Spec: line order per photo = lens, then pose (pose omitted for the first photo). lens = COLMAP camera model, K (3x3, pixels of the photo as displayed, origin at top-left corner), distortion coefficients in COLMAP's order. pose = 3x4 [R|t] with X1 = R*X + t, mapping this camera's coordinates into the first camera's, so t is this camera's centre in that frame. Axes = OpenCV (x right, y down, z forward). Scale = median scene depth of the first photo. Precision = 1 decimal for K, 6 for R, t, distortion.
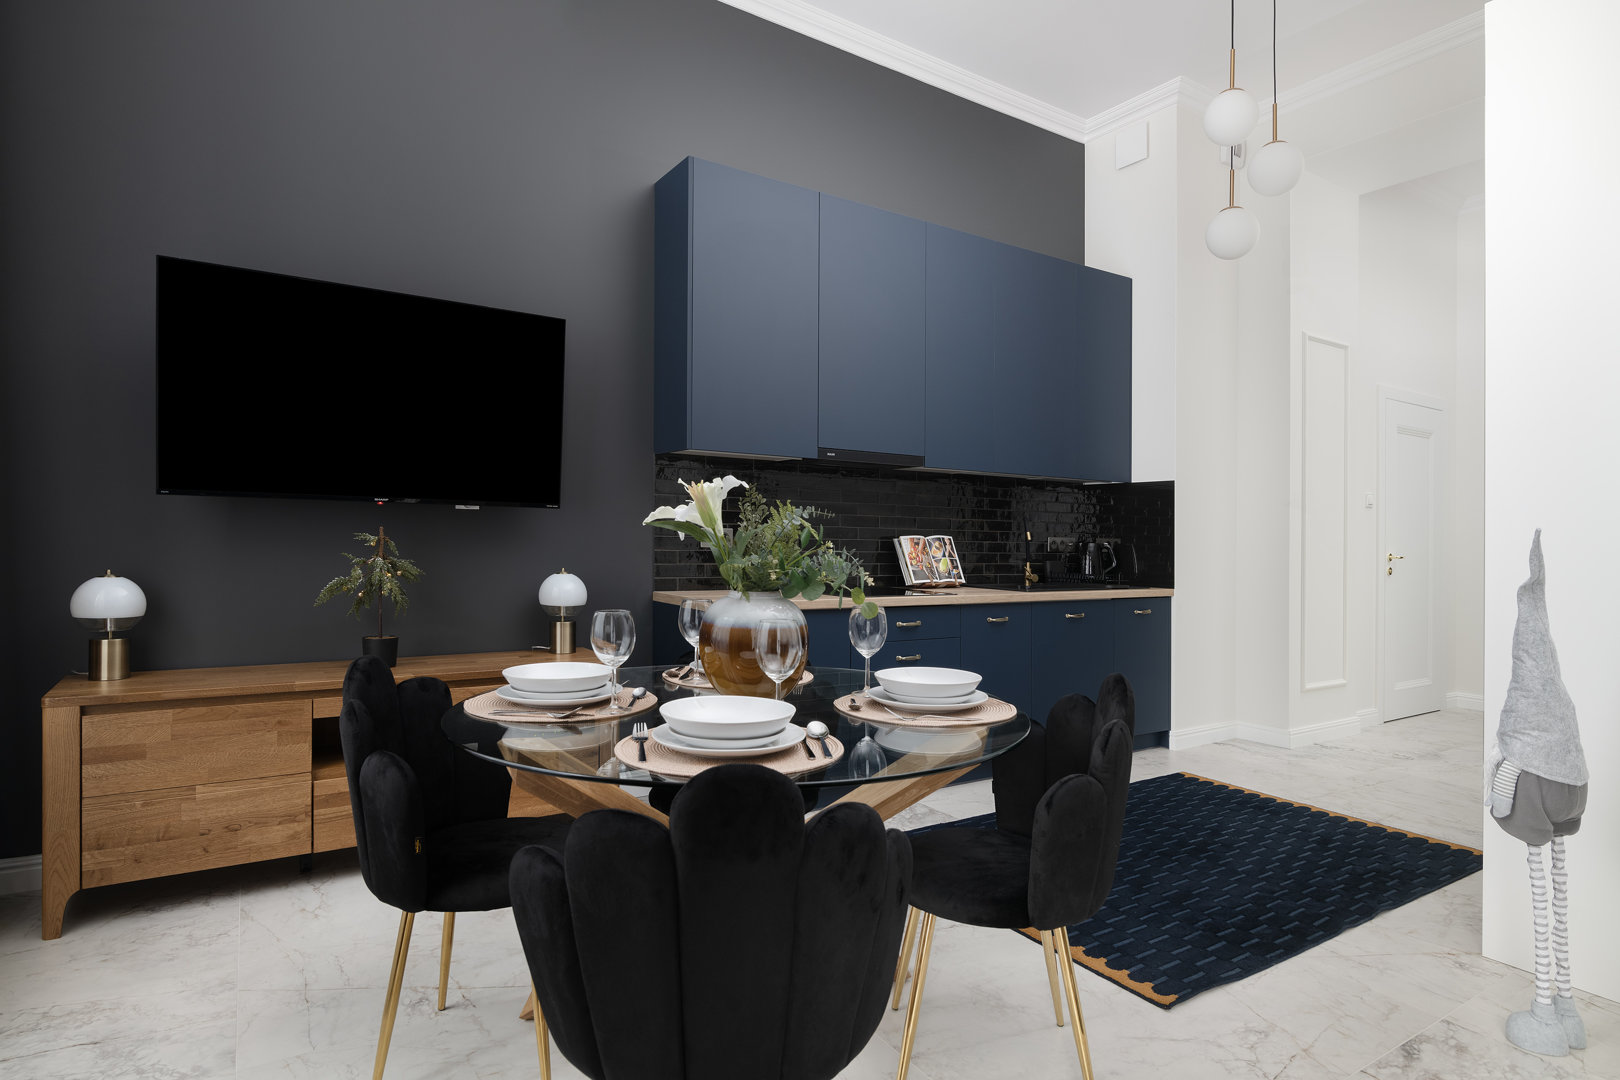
lens RADIAL K [[883.5, 0, 826.8], [0, 883.5, 561.3], [0, 0, 1]] dist [-0.014976, -0.001250]
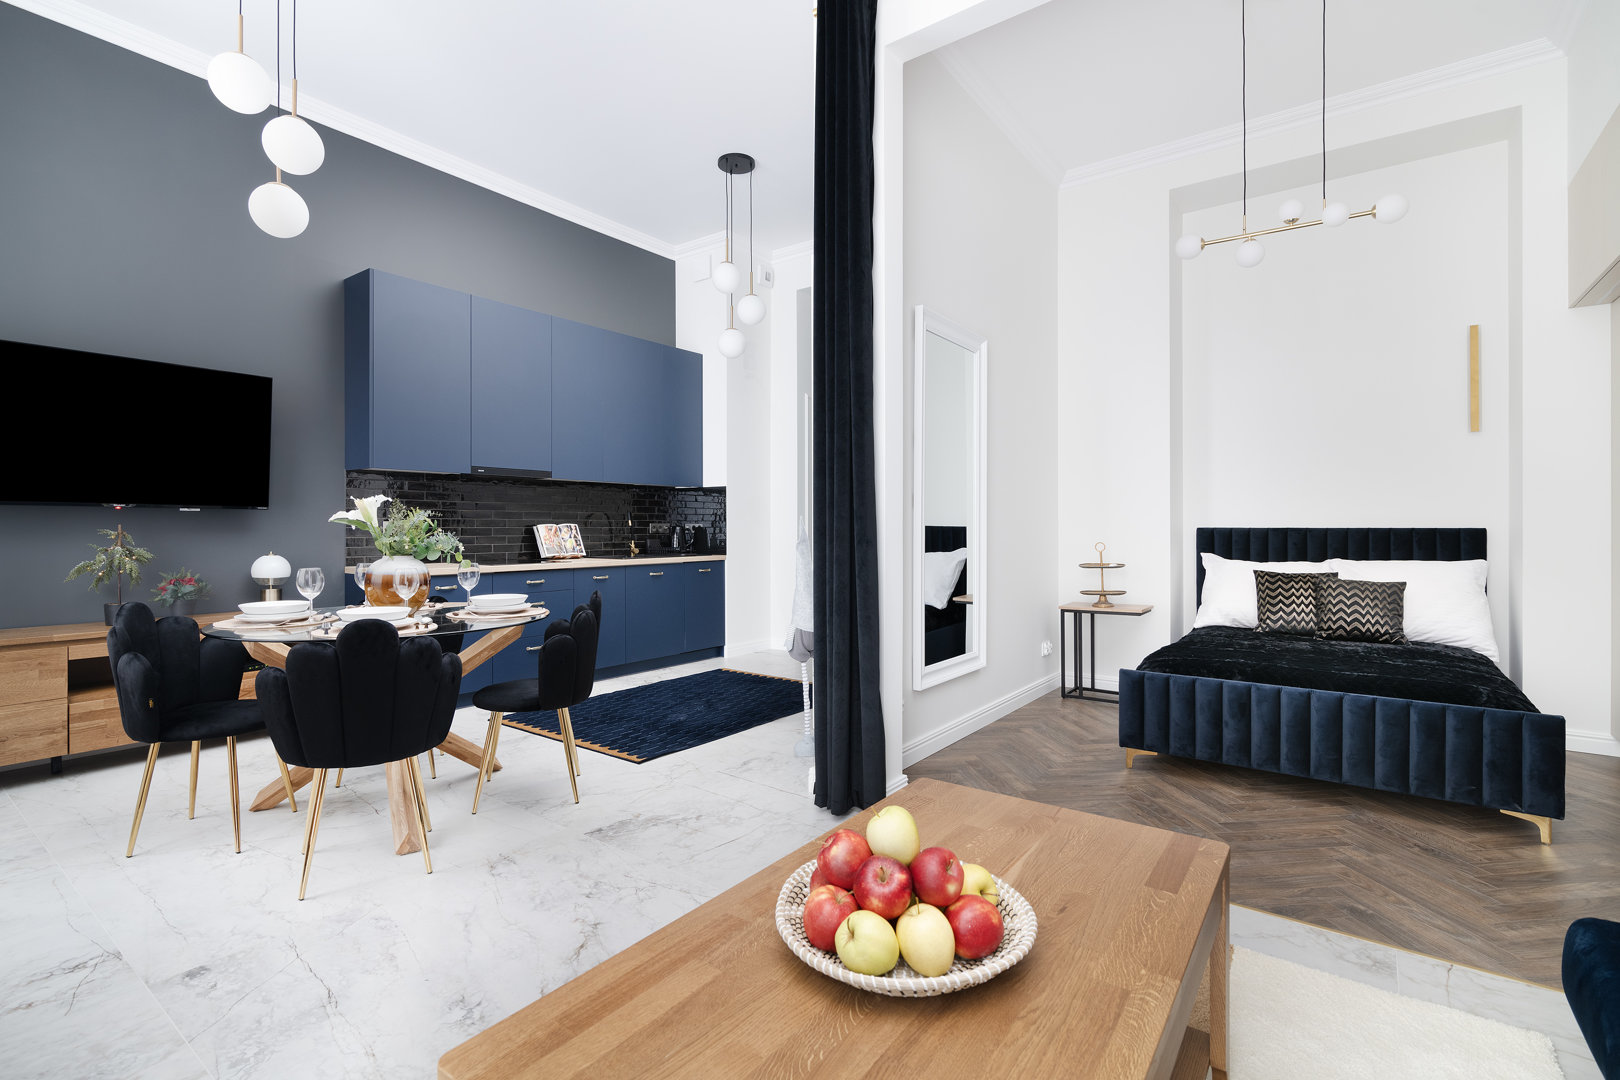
lens RADIAL K [[740.8, 0, 798.2], [0, 740.8, 523.9], [0, 0, 1]] dist [-0.003099, -0.000632]
pose [[0.942939, -0.017121, 0.332525, 0.174986], [0.026291, 0.999388, -0.023095, 0.021981], [-0.331926, 0.030519, 0.942812, -0.674474]]
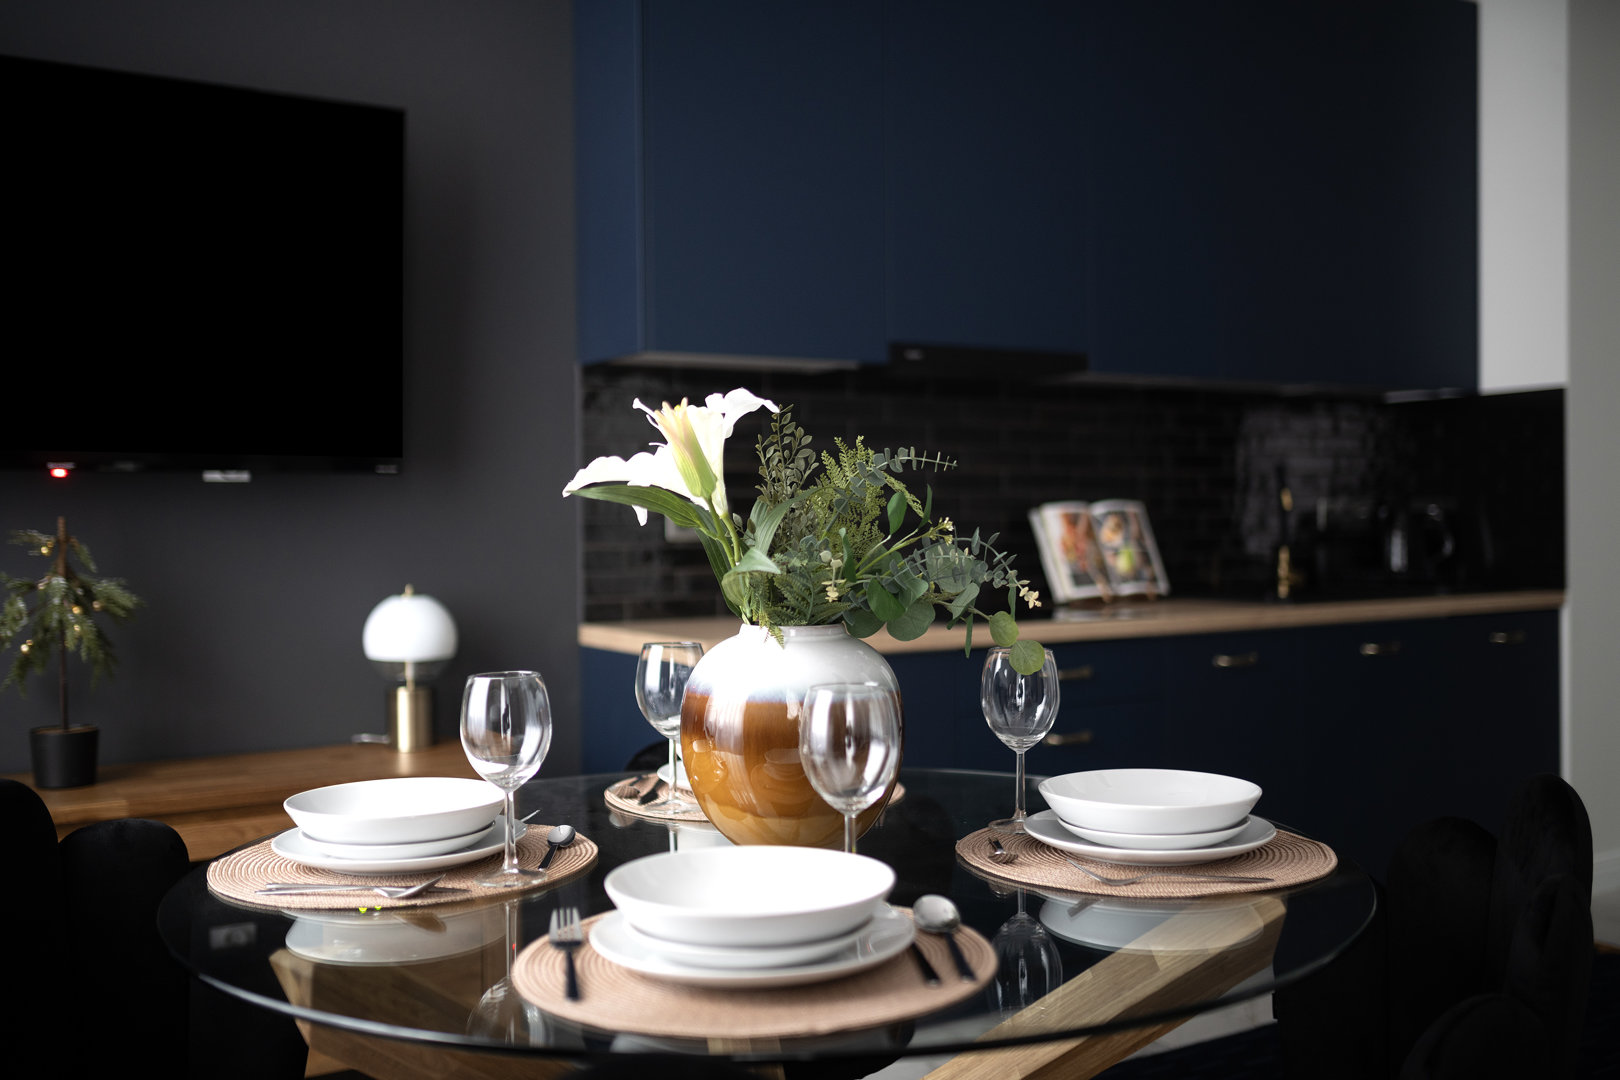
lens RADIAL K [[1563.4, 0, 842.4], [0, 1563.4, 505.9], [0, 0, 1]] dist [0.101532, -0.379540]
pose [[0.999247, -0.029716, -0.024943, -0.028156], [0.028848, 0.998990, -0.034455, -0.001374], [0.025942, 0.033709, 0.999095, 0.120499]]
